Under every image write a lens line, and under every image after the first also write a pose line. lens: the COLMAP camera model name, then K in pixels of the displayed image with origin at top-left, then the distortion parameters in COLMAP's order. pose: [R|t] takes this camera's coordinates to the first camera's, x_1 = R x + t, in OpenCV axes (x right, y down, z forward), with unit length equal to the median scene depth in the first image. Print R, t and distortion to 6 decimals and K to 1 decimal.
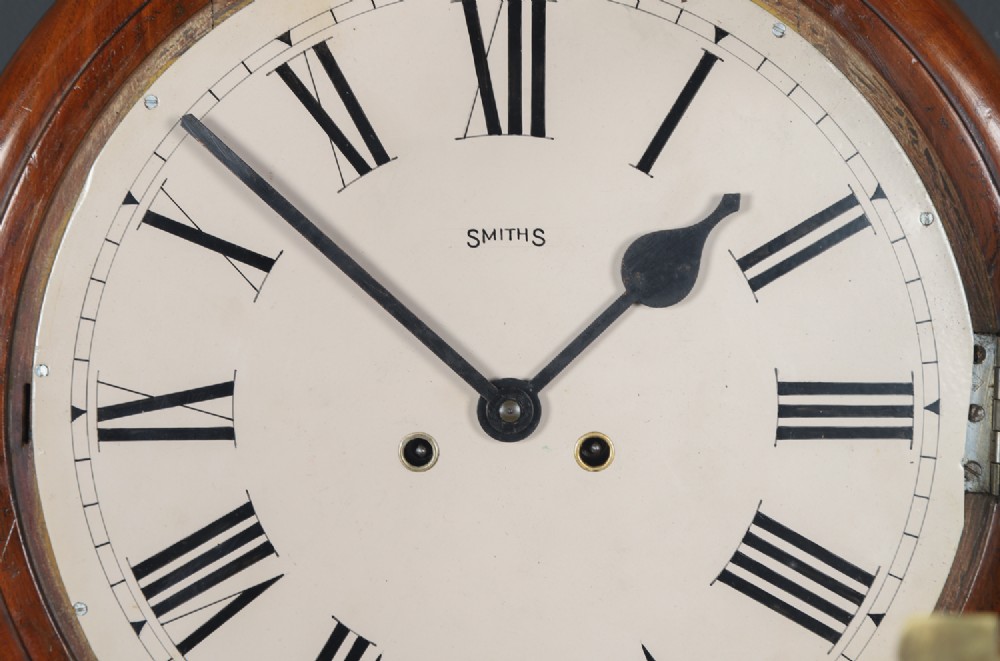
lens RADIAL K [[2040.0, 0, 500.0], [0, 2040.0, 330.5], [0, 0, 1]] dist [0.268369, 0.202890]
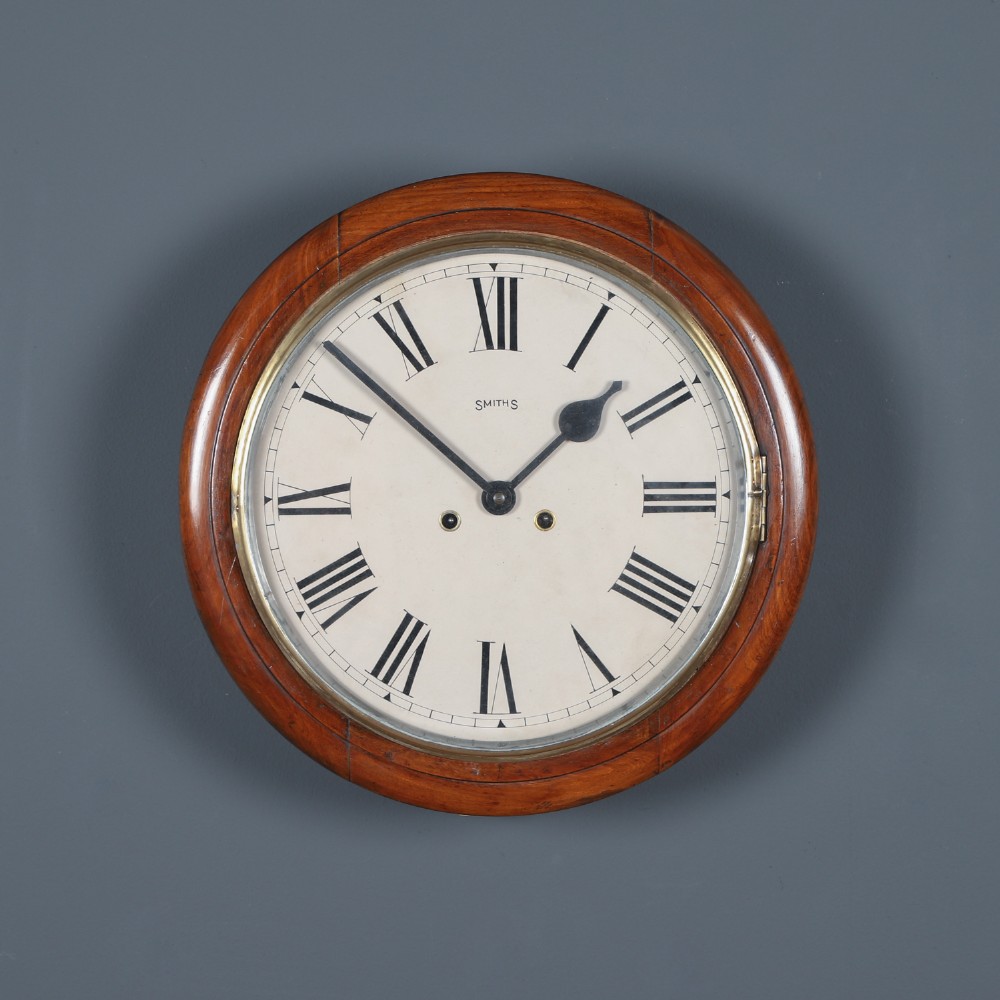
lens RADIAL K [[2859.0, 0, 500.0], [0, 2859.0, 500.0], [0, 0, 1]] dist [0.311904, 0.004545]
pose [[0.999985, -0.004576, 0.002991, -0.002149], [0.004499, 0.999670, 0.025280, -0.024635], [-0.003106, -0.025266, 0.999676, -1.594201]]
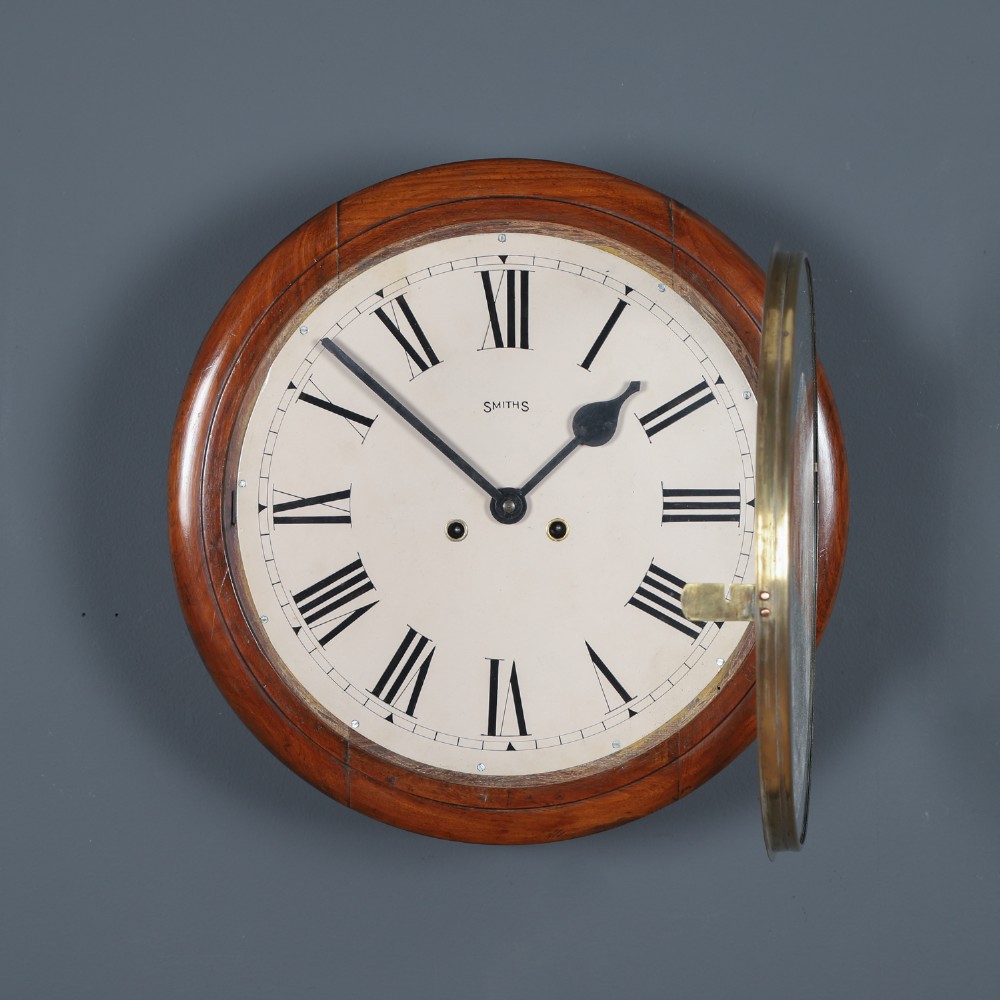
lens RADIAL K [[2353.9, 0, 500.0], [0, 2353.9, 500.0], [0, 0, 1]] dist [0.254141, 0.097165]
pose [[0.999991, -0.003365, 0.002550, -0.007778], [0.003319, 0.999835, 0.017835, -0.001769], [-0.002610, -0.017827, 0.999838, -1.003840]]
